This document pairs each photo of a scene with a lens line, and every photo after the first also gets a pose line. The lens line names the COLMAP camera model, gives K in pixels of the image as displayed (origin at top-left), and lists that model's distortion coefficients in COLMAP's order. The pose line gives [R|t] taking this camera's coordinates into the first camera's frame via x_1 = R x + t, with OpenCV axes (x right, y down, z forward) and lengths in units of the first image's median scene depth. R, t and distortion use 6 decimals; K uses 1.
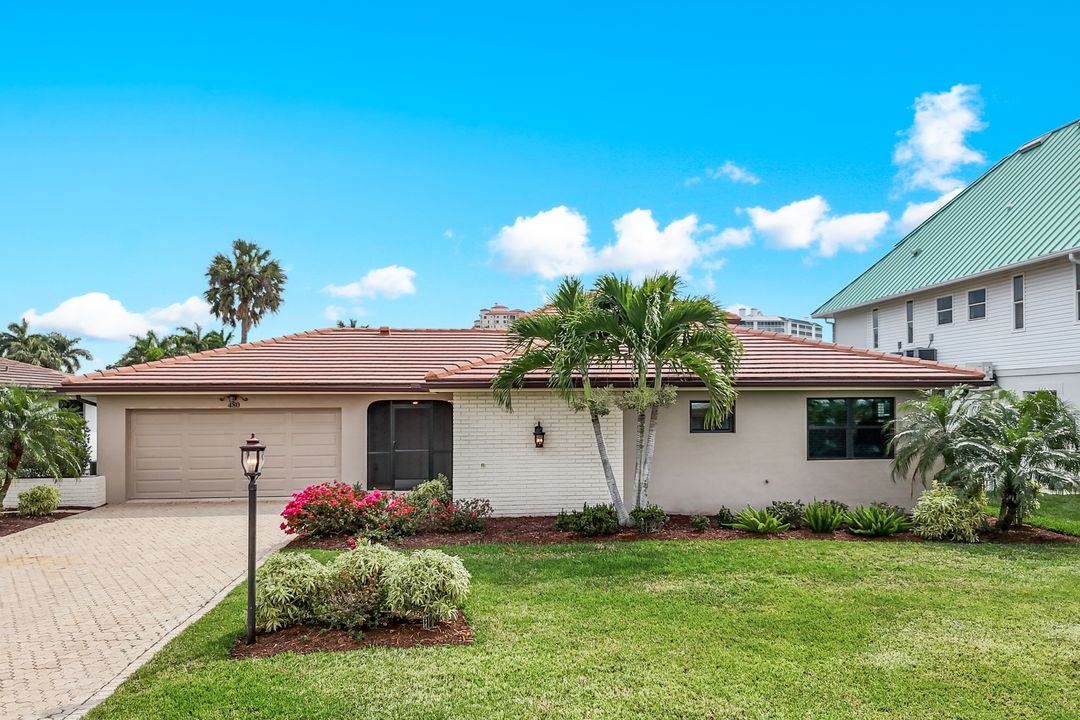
lens RADIAL K [[805.8, 0, 540.7], [0, 805.8, 371.6], [0, 0, 1]] dist [0.075346, -0.072093]
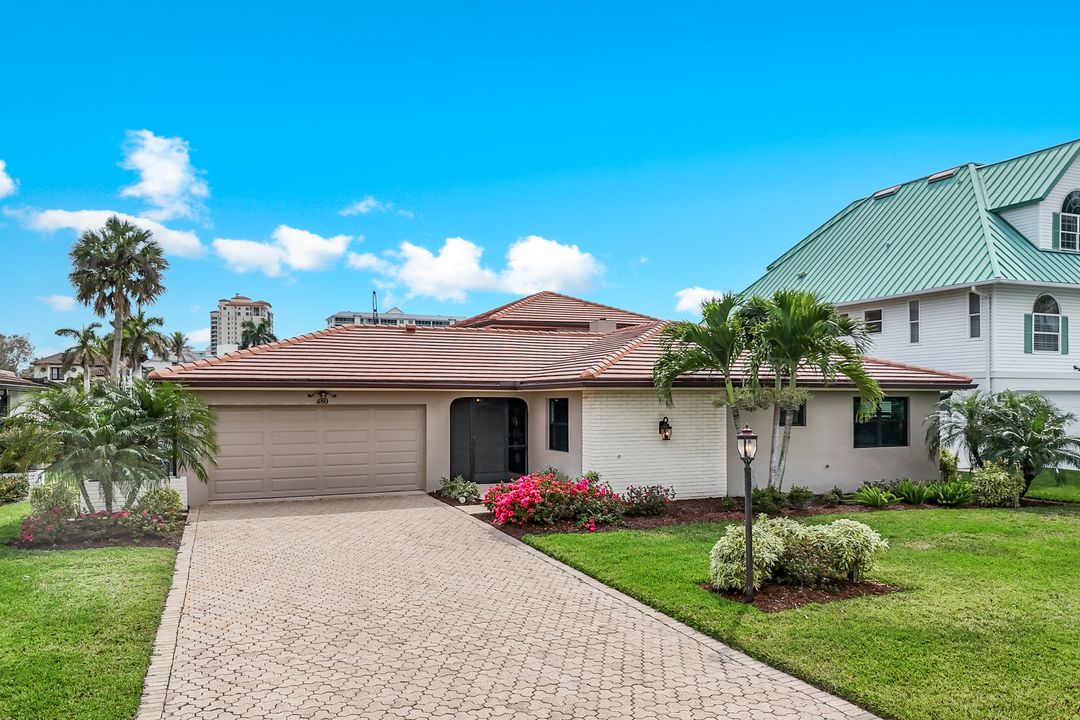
lens RADIAL K [[805.8, 0, 540.7], [0, 805.8, 371.6], [0, 0, 1]] dist [0.075346, -0.072093]
pose [[0.949541, 0.014446, 0.313310, -0.494633], [-0.015053, 0.999887, -0.000483, 0.001901], [-0.313281, -0.004258, 0.949651, -0.013413]]
